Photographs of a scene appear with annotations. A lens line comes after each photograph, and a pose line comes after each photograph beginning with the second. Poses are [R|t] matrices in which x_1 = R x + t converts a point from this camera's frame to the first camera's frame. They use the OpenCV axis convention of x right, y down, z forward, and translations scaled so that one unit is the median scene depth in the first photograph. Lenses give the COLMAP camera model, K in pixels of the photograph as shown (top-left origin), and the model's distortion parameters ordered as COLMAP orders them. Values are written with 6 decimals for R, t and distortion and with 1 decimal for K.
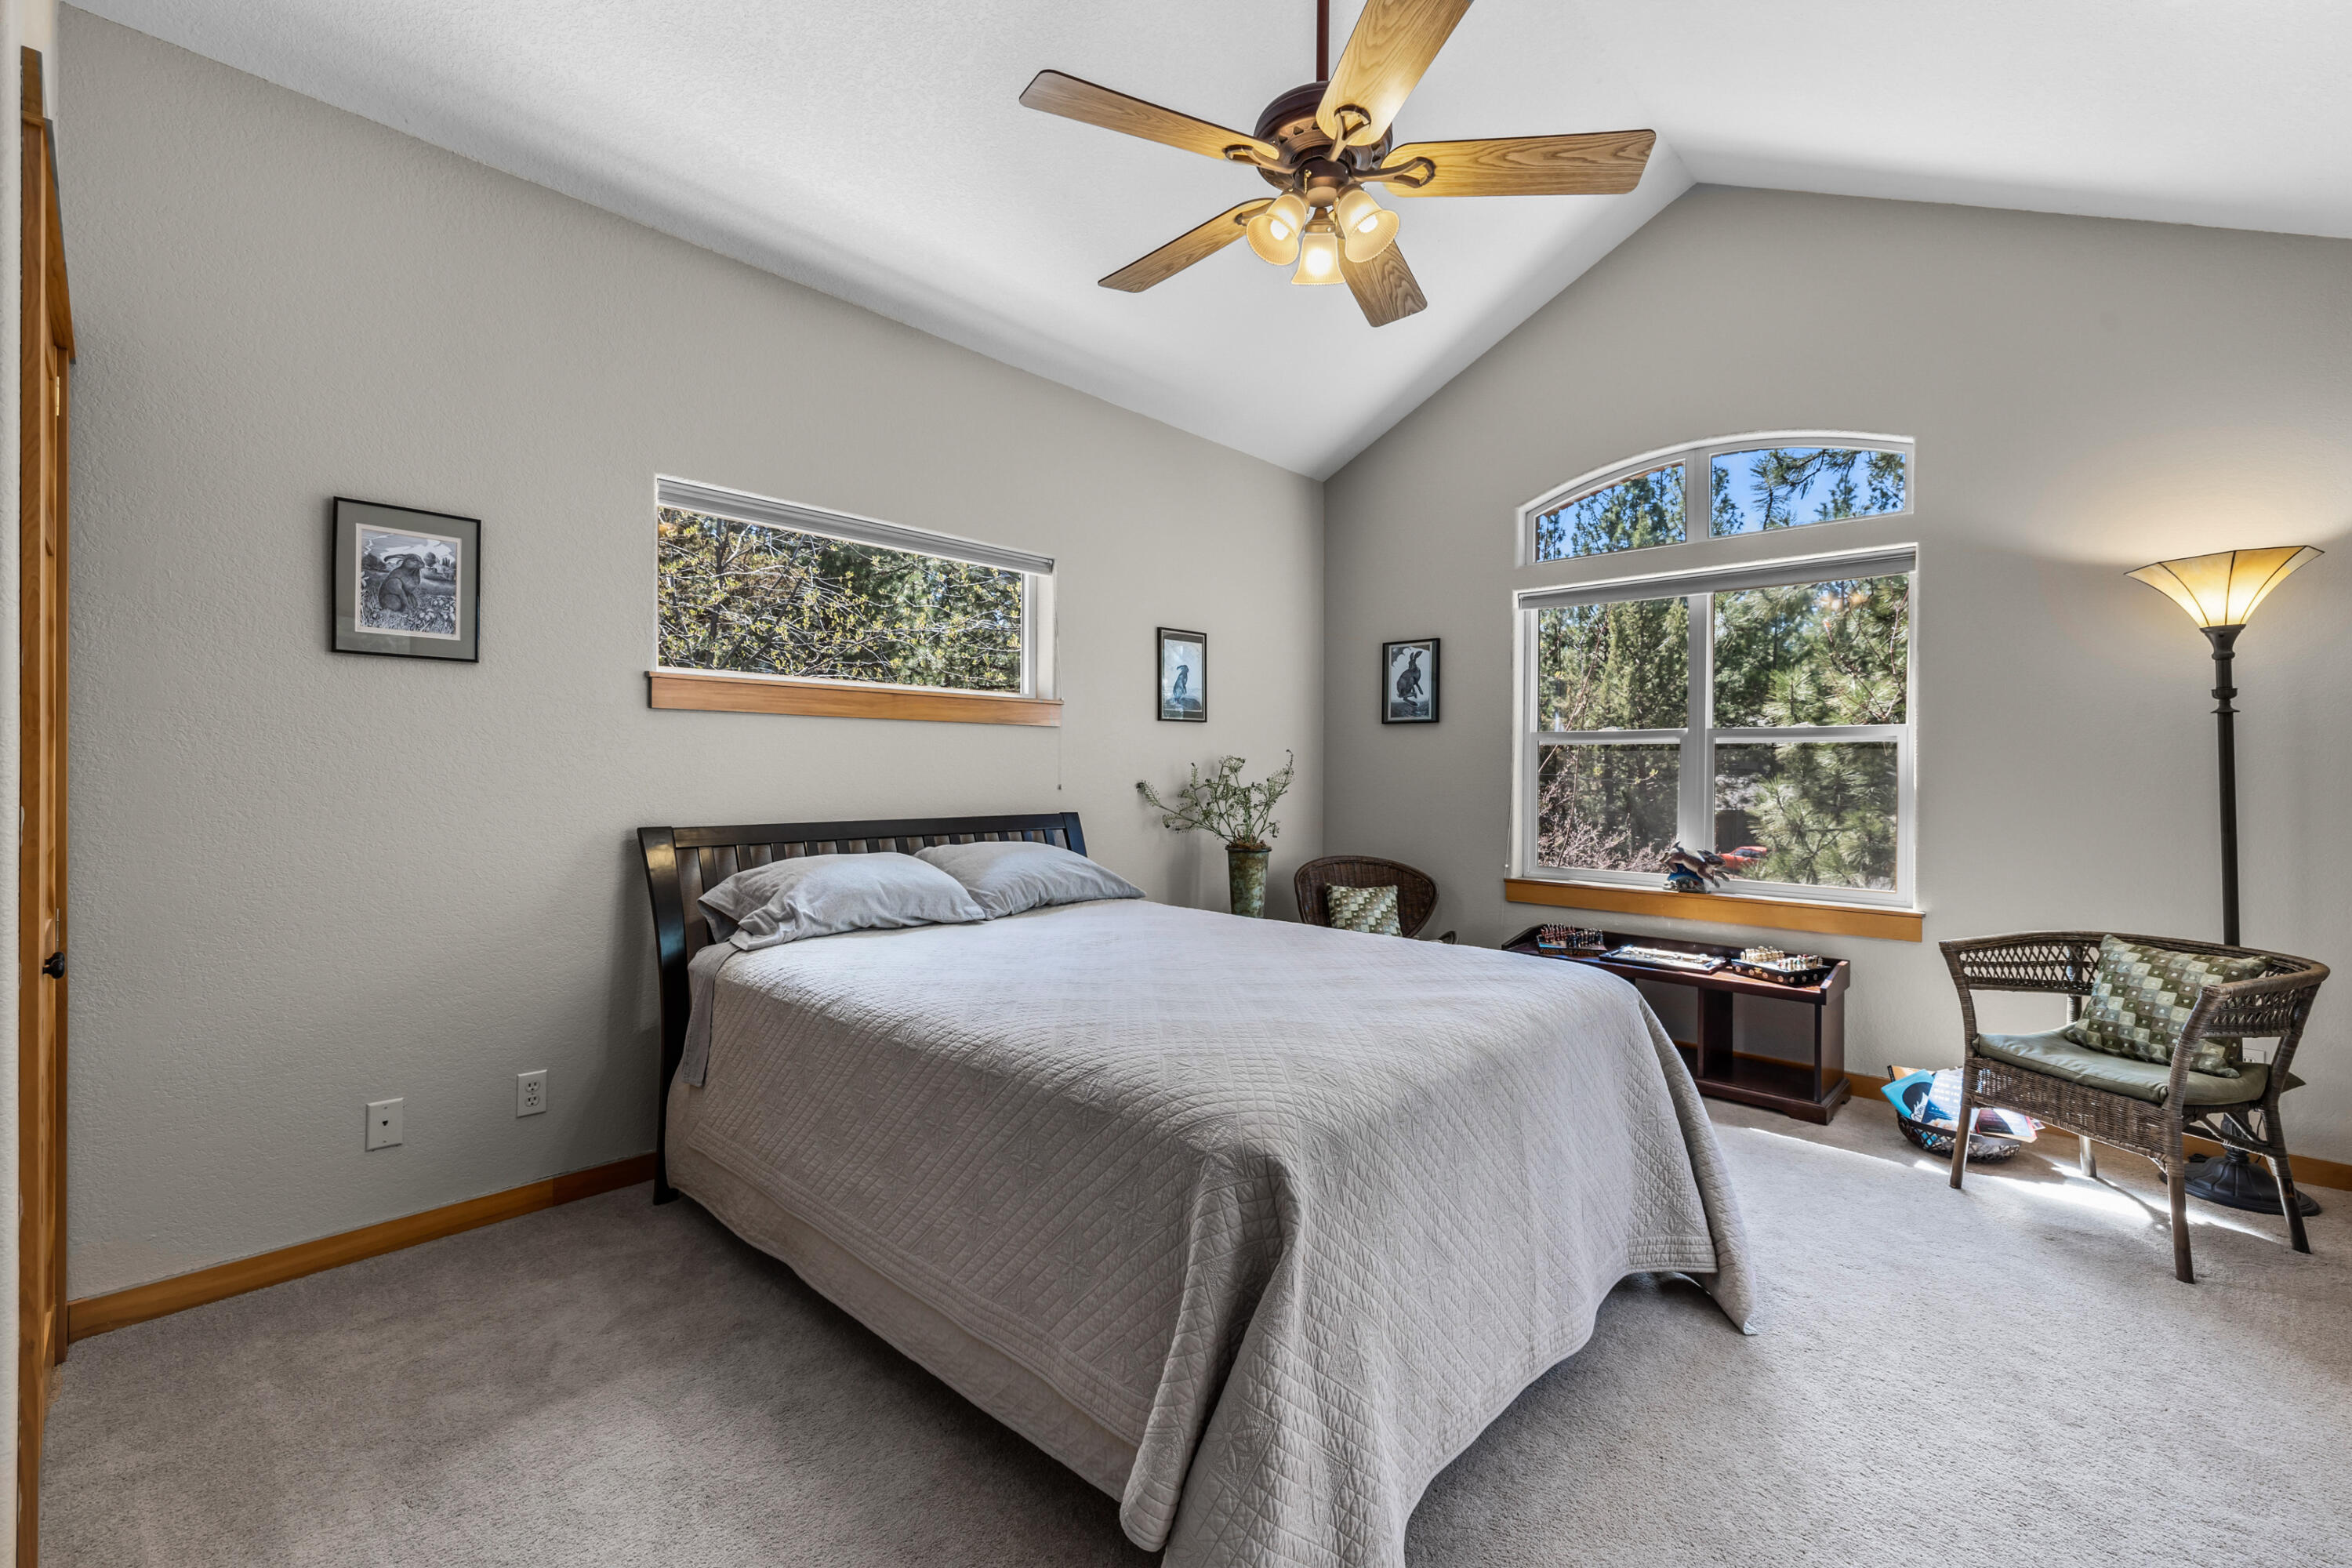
lens RADIAL K [[989.9, 0, 1165.8], [0, 989.9, 771.1], [0, 0, 1]] dist [0.003244, 0.000524]
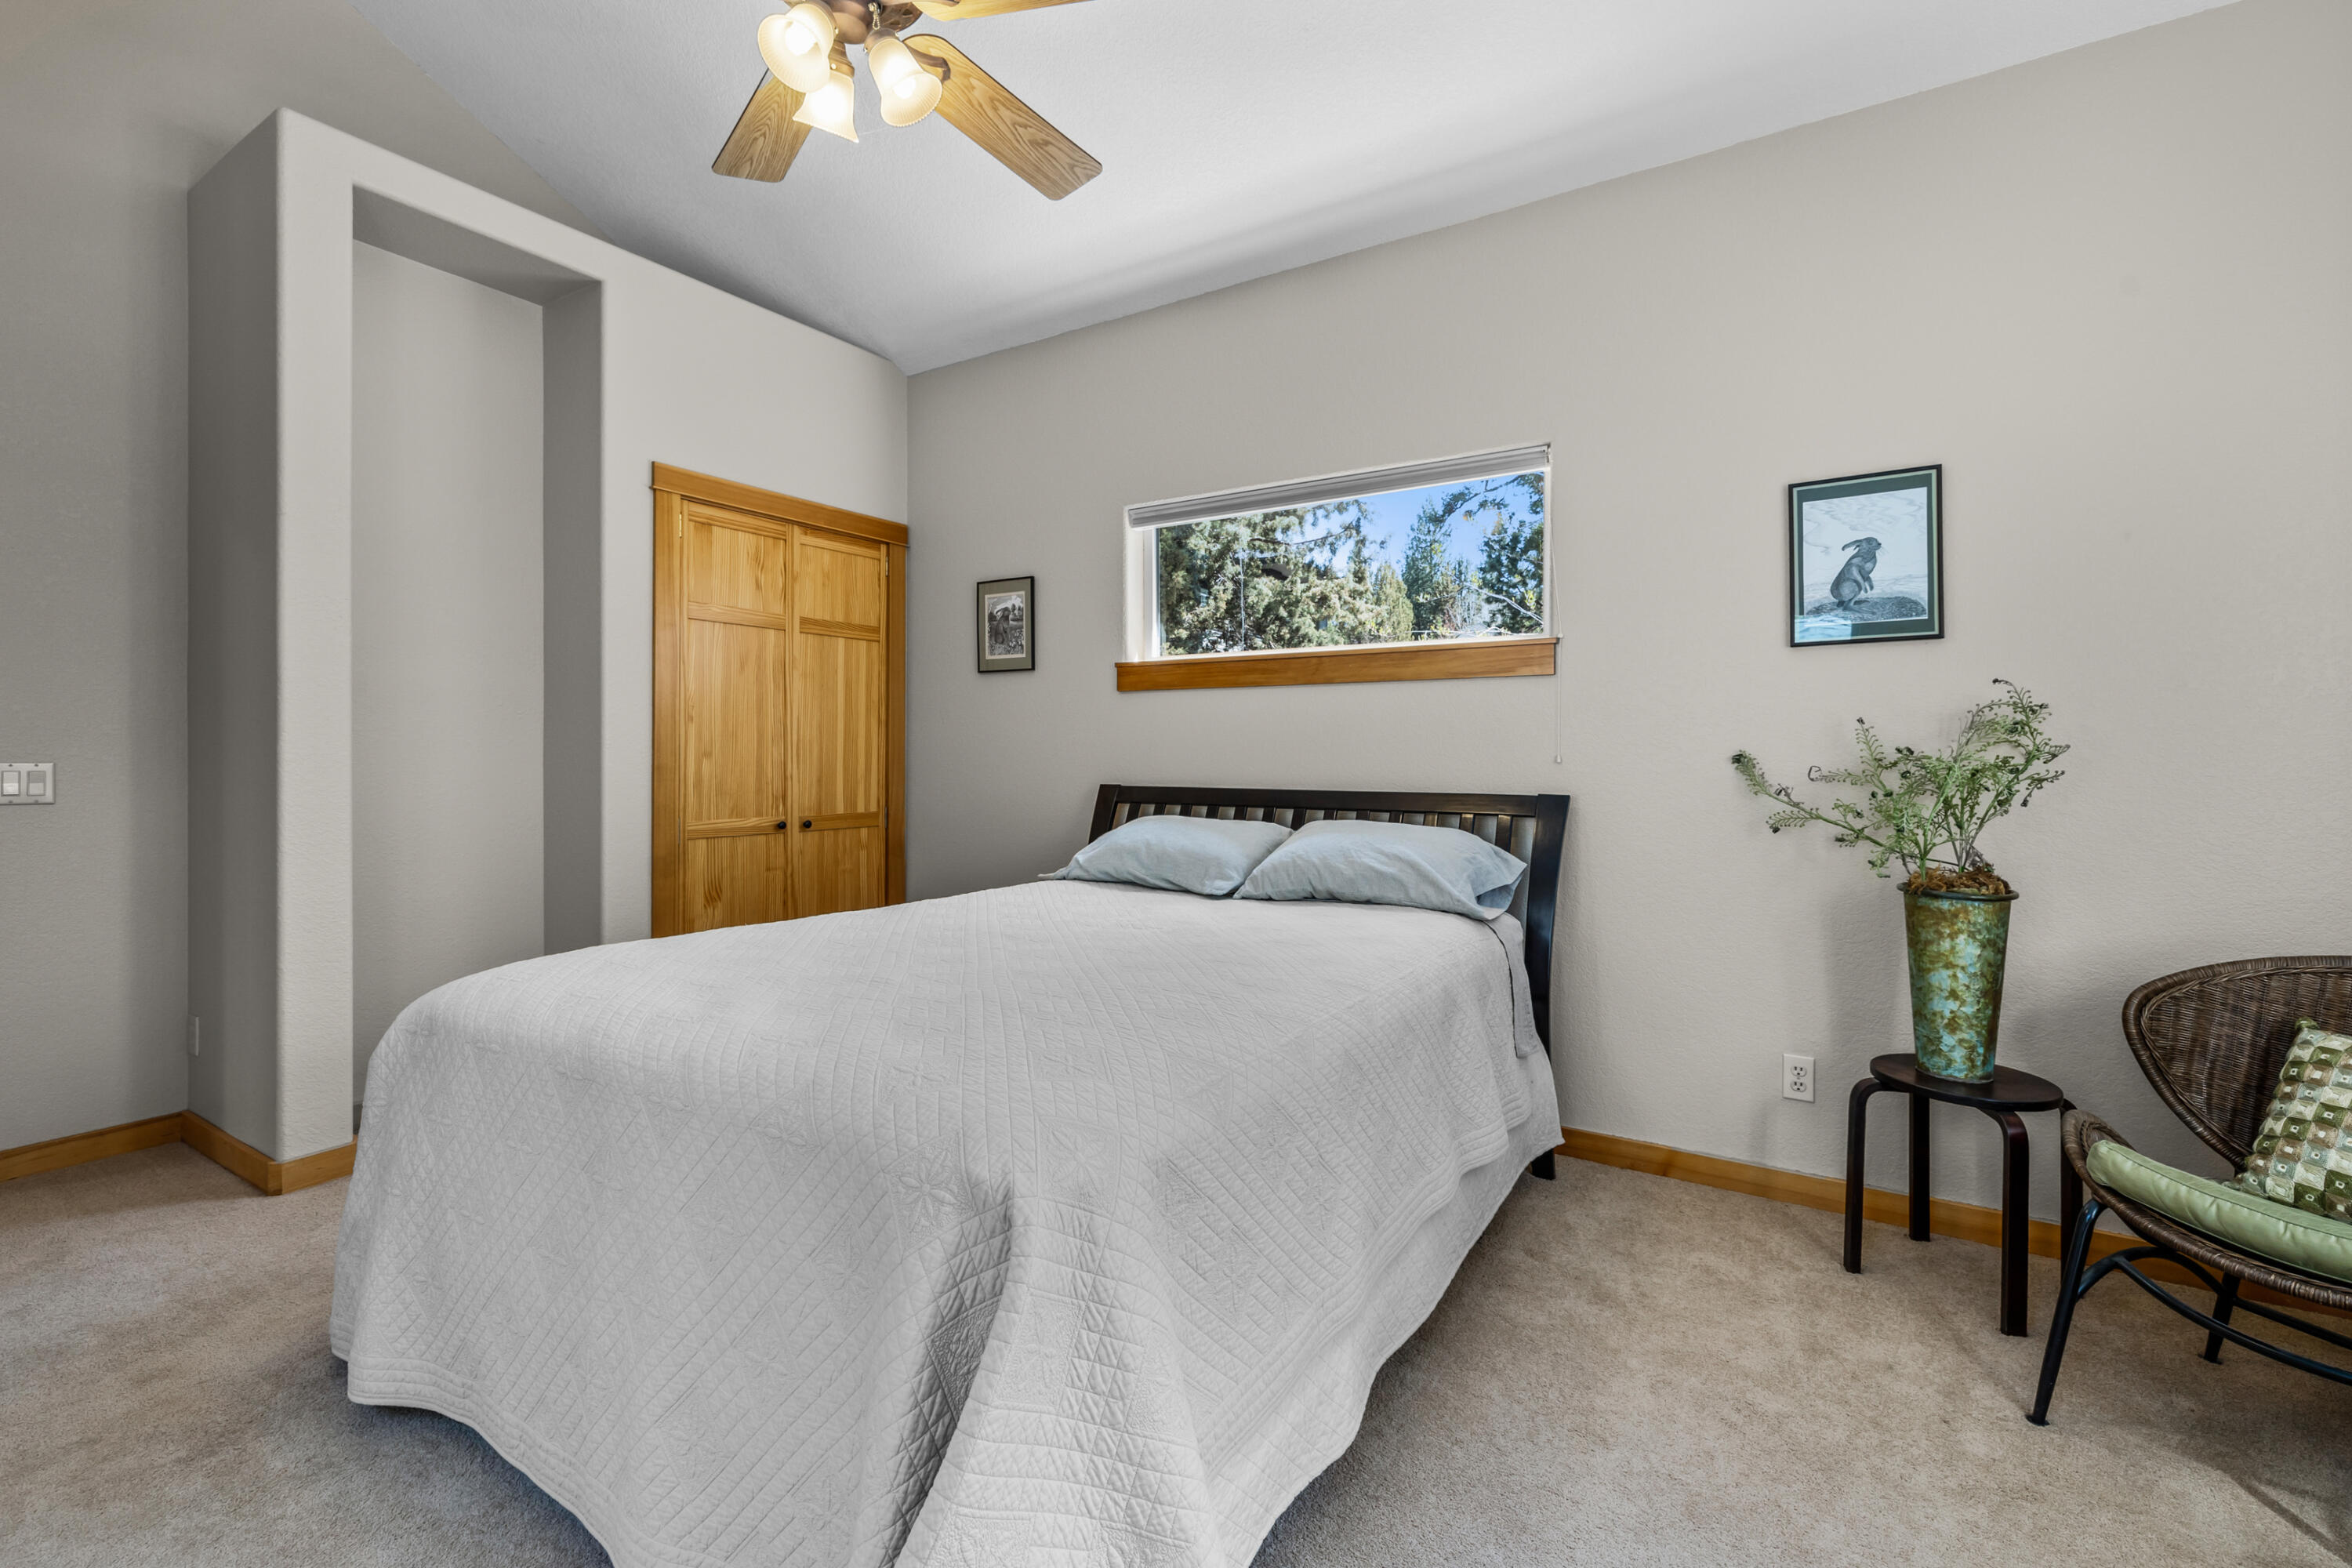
lens RADIAL K [[989.9, 0, 1165.8], [0, 989.9, 771.1], [0, 0, 1]] dist [0.003244, 0.000524]
pose [[0.192591, 0.018576, -0.981103, 0.700162], [0.000827, 0.999817, 0.019093, 0.014283], [0.981279, -0.004489, 0.192540, 0.753075]]
